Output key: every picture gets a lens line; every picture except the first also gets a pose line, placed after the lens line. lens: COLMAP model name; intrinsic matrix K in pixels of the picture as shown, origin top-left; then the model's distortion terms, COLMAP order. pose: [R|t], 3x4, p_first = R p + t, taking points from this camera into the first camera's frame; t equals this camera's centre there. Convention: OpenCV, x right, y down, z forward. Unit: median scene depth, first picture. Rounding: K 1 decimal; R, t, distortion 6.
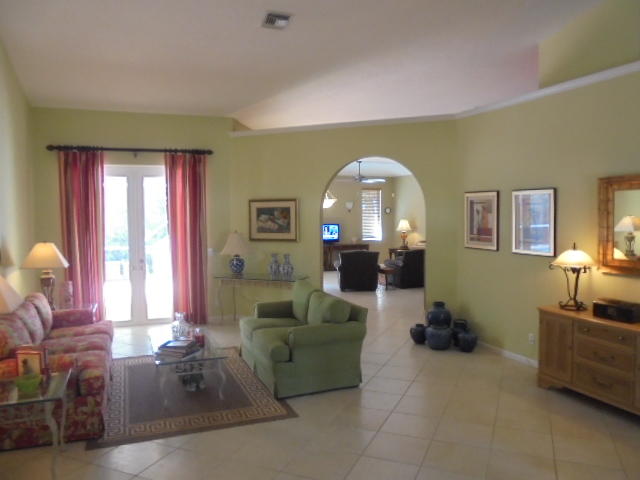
lens RADIAL K [[490.6, 0, 322.5], [0, 490.6, 241.6], [0, 0, 1]] dist [0.000646, 0.000086]
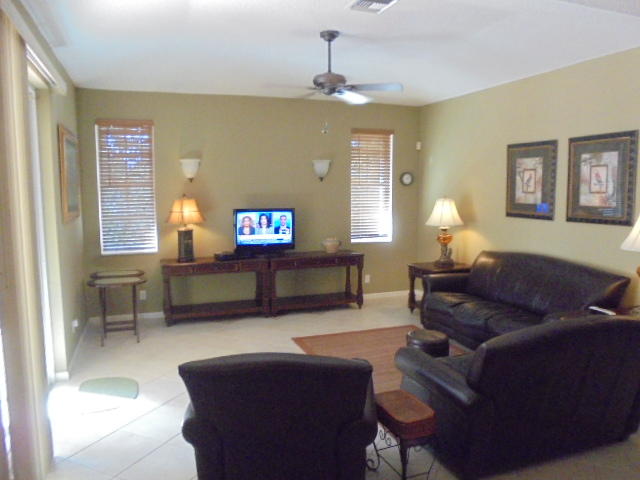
lens RADIAL K [[490.6, 0, 316.8], [0, 490.6, 236.9], [0, 0, 1]] dist [0.000646, 0.000086]
pose [[0.999250, 0.008769, -0.037705, 0.069276], [-0.006815, 0.998643, 0.051625, -0.033082], [0.038106, -0.051330, 0.997954, 0.558526]]
